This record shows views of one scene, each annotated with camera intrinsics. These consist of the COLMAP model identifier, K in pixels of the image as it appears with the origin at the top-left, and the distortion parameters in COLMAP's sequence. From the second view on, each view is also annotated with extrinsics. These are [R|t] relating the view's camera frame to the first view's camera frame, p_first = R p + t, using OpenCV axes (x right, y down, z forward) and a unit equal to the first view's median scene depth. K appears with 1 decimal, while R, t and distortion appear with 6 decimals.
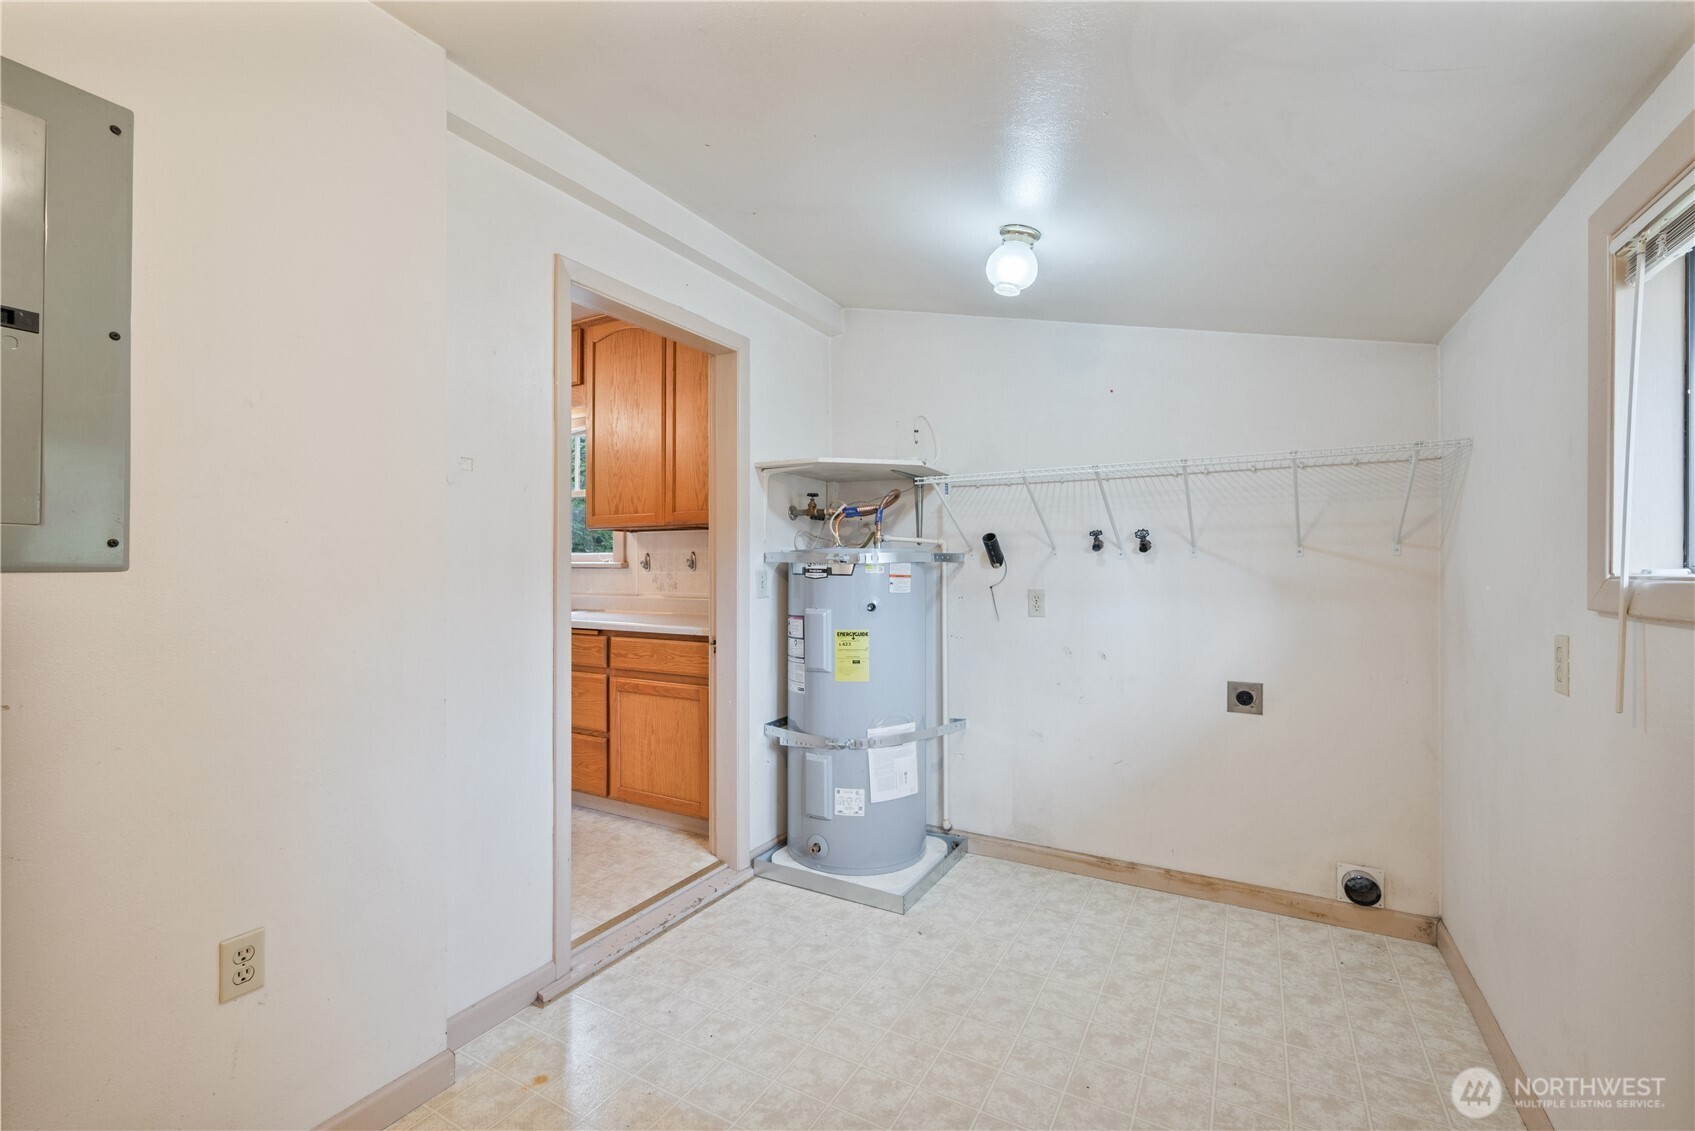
lens RADIAL K [[725.5, 0, 845.0], [0, 725.5, 566.8], [0, 0, 1]] dist [-0.001426, 0.000098]
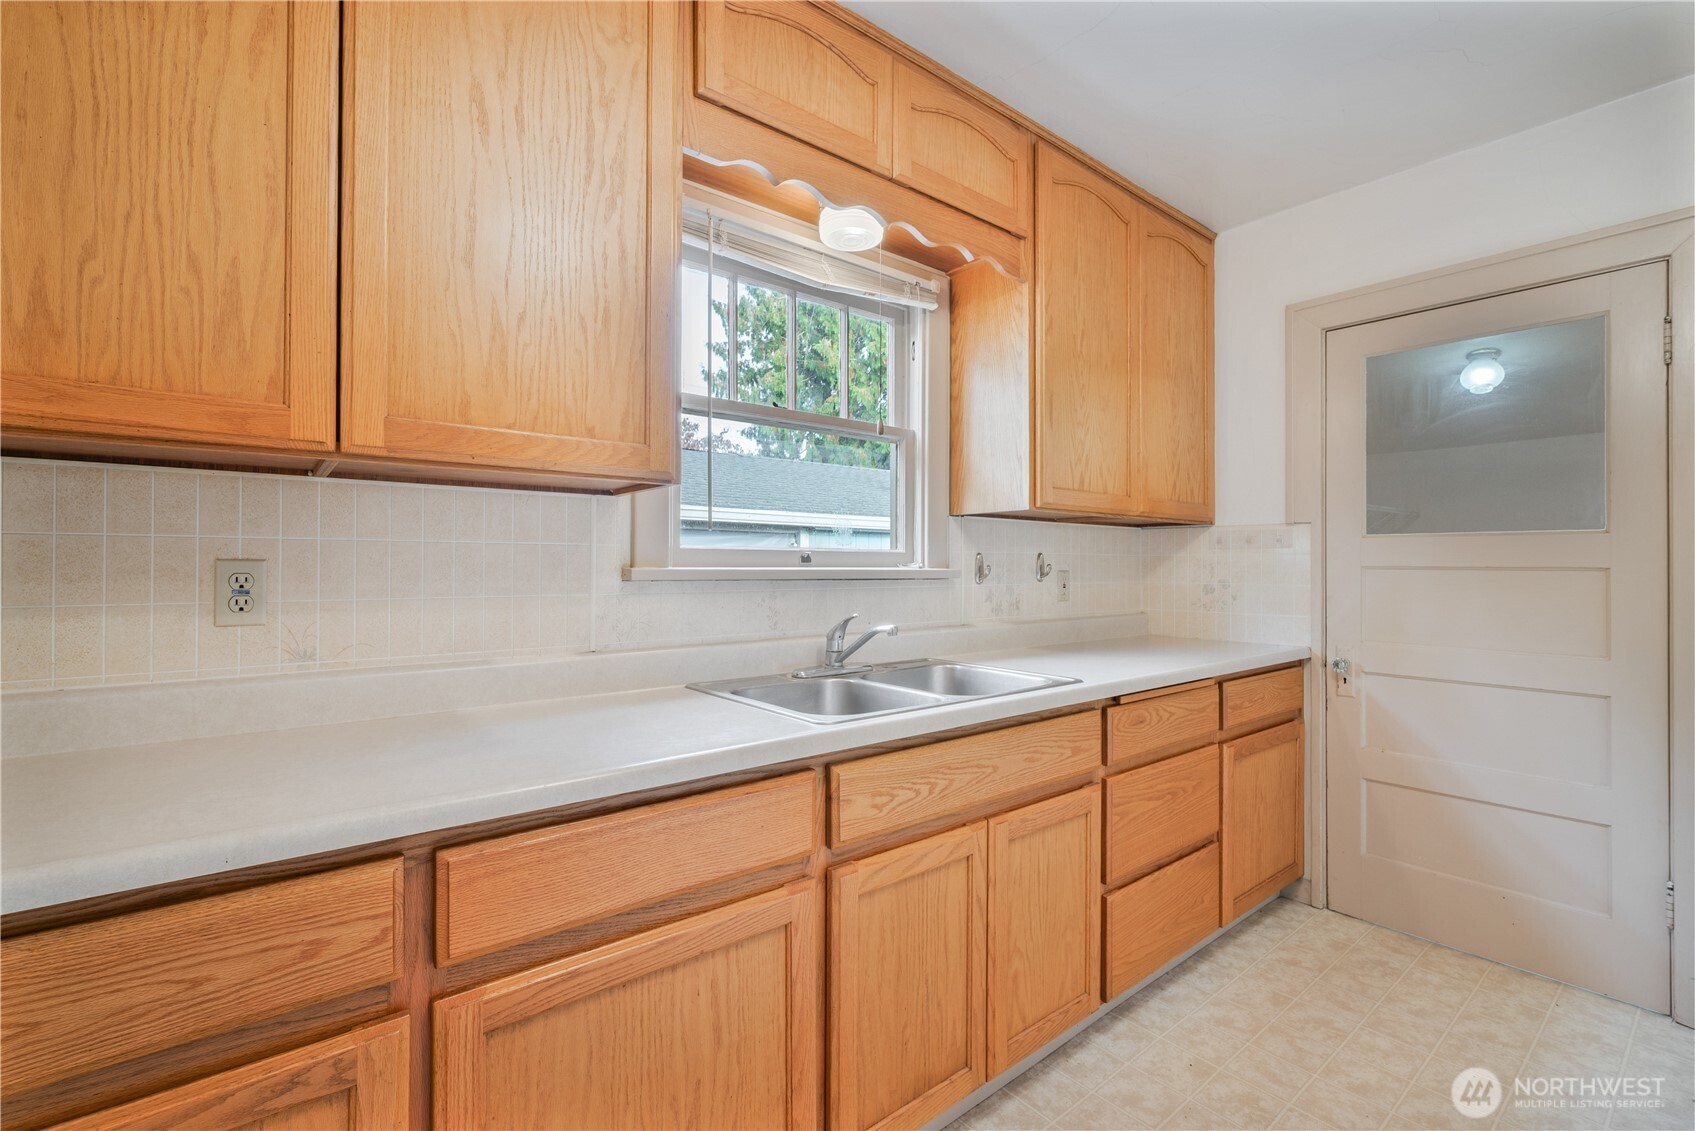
lens RADIAL K [[755.8, 0, 842.3], [0, 755.8, 567.6], [0, 0, 1]] dist [0.002116, 0.000470]
pose [[0.374448, -0.010907, 0.927184, -1.132149], [0.002036, 0.999938, 0.010940, -0.018316], [-0.927246, -0.002209, 0.374447, 1.104044]]
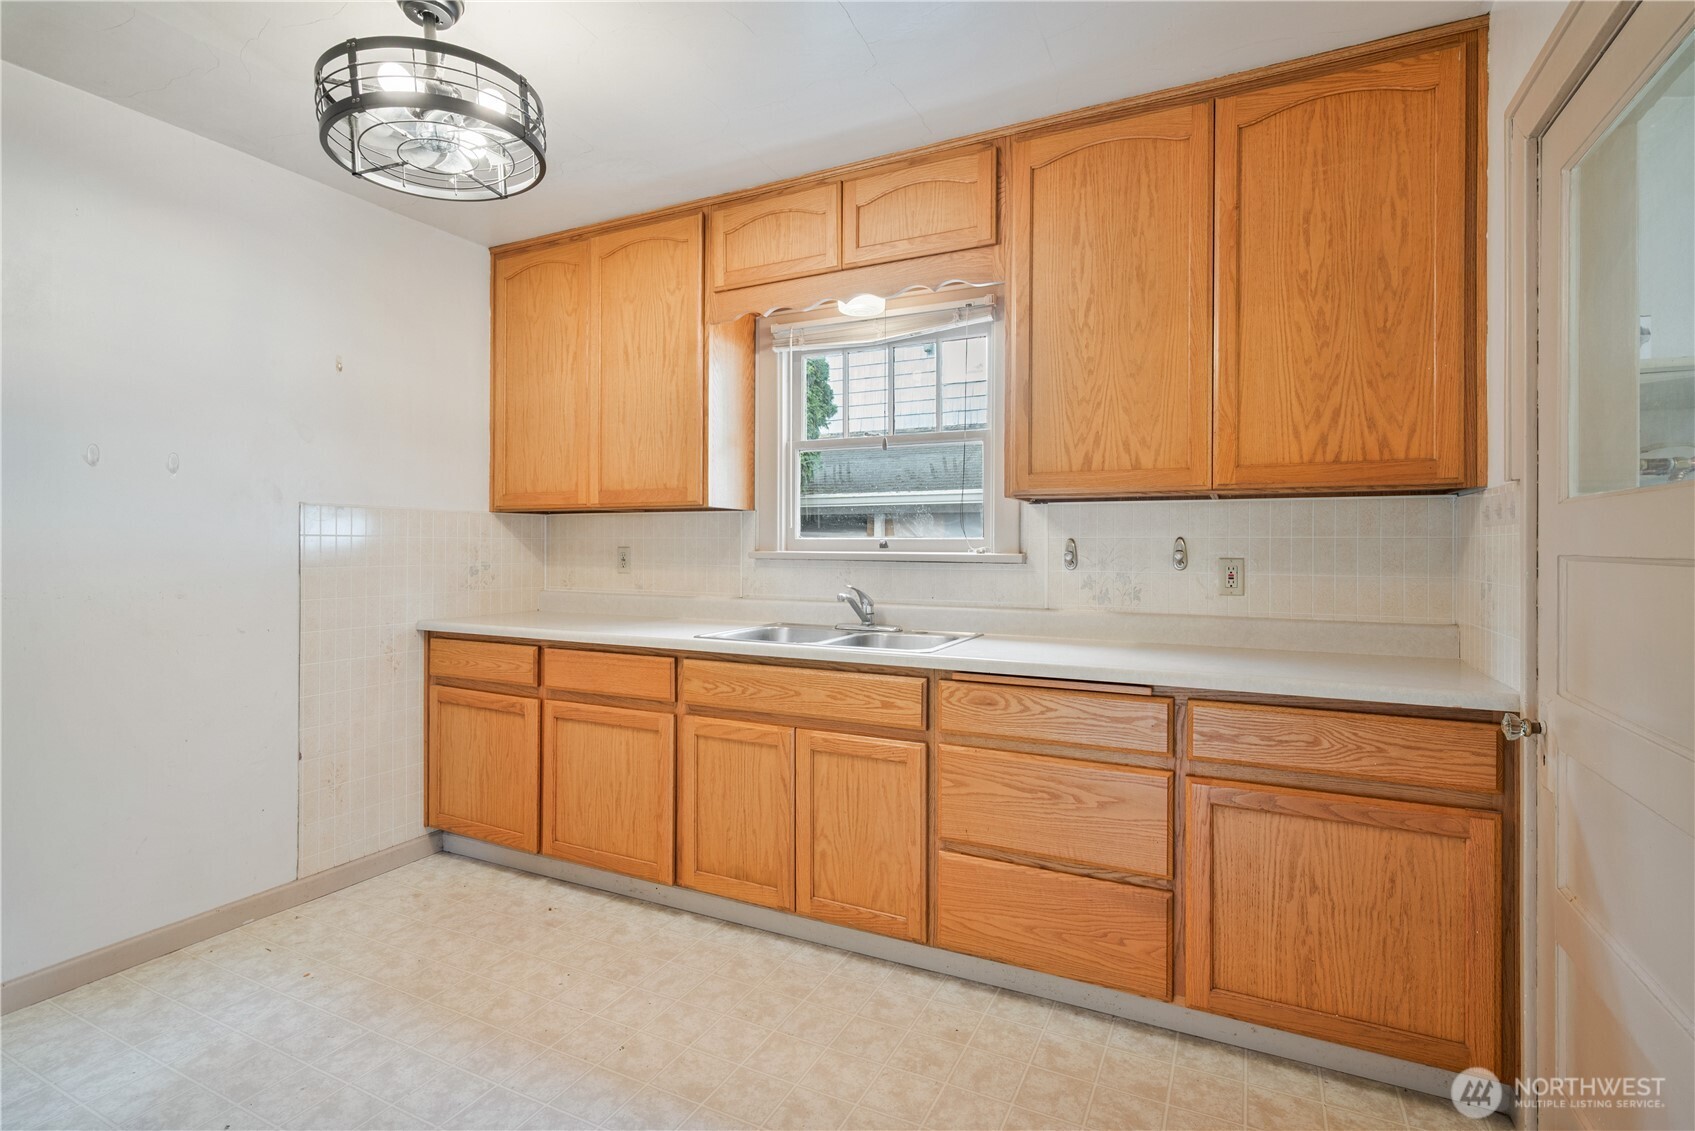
lens RADIAL K [[784.9, 0, 839.3], [0, 784.9, 559.4], [0, 0, 1]] dist [0.001244, -0.000196]
pose [[0.999234, -0.005140, 0.038792, -0.618607], [0.004635, 0.999903, 0.013108, -0.014981], [-0.038856, -0.012919, 0.999161, 0.459435]]
